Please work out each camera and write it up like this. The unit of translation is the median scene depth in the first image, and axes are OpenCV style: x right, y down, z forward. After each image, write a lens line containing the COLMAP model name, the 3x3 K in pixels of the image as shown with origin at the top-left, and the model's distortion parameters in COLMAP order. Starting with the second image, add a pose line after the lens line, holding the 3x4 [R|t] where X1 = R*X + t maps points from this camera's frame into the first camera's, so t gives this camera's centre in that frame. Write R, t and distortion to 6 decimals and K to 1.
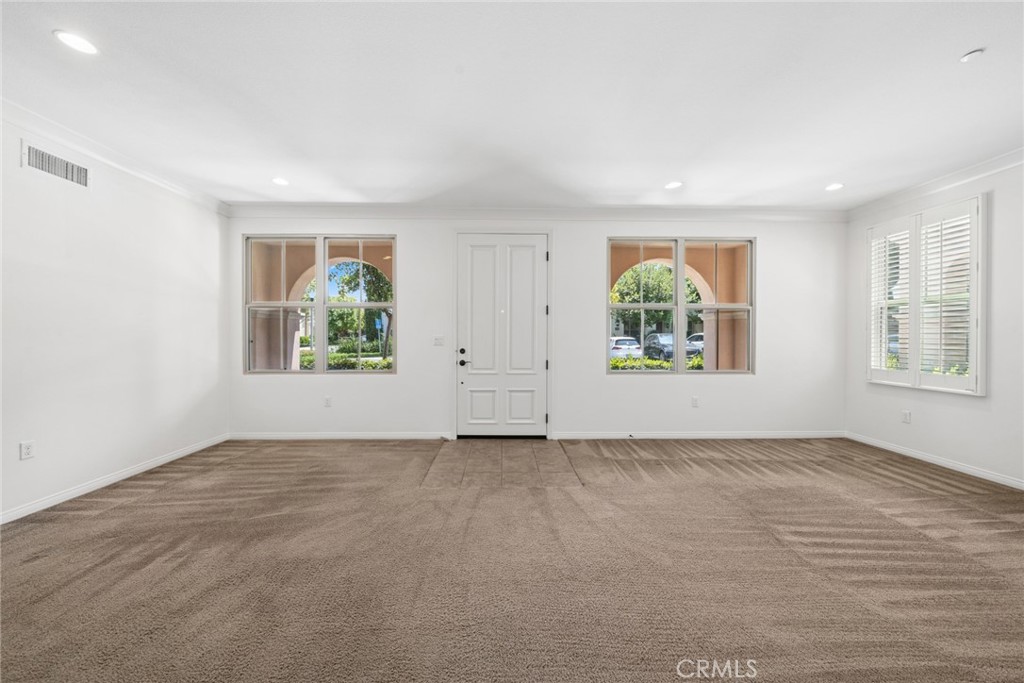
lens RADIAL K [[349.5, 0, 508.6], [0, 349.5, 338.6], [0, 0, 1]] dist [-0.005178, -0.000128]
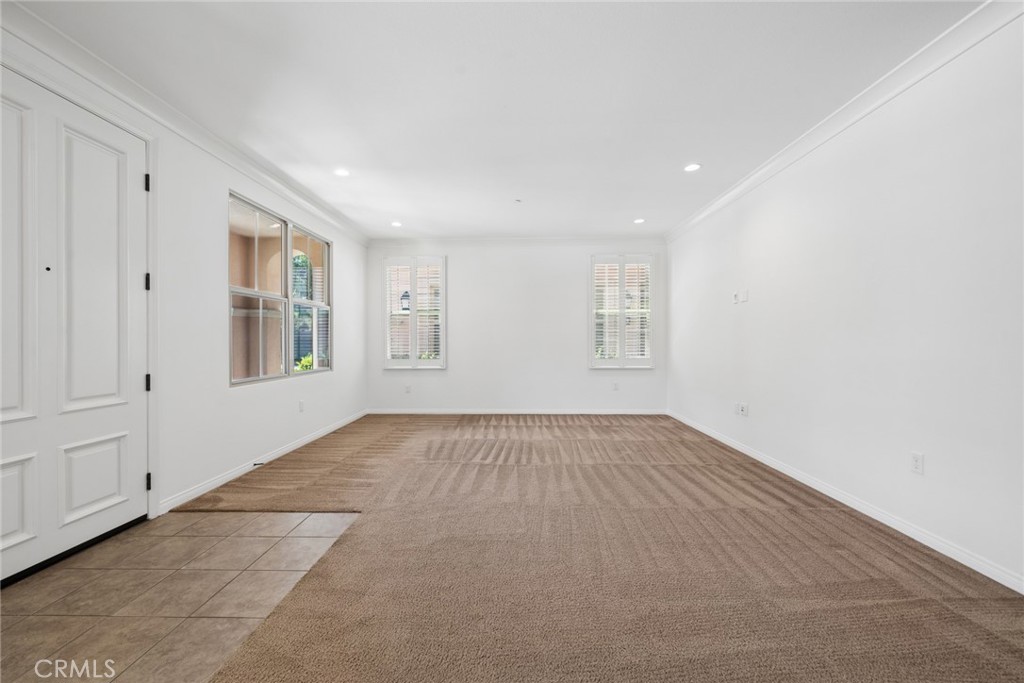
lens RADIAL K [[395.5, 0, 510.0], [0, 395.5, 340.0], [0, 0, 1]] dist [-0.002309, 0.000073]
pose [[0.039804, -0.001549, 0.999206, -0.480478], [0.008514, 0.999963, 0.001211, 0.013160], [-0.999171, 0.008459, 0.039816, 0.414650]]
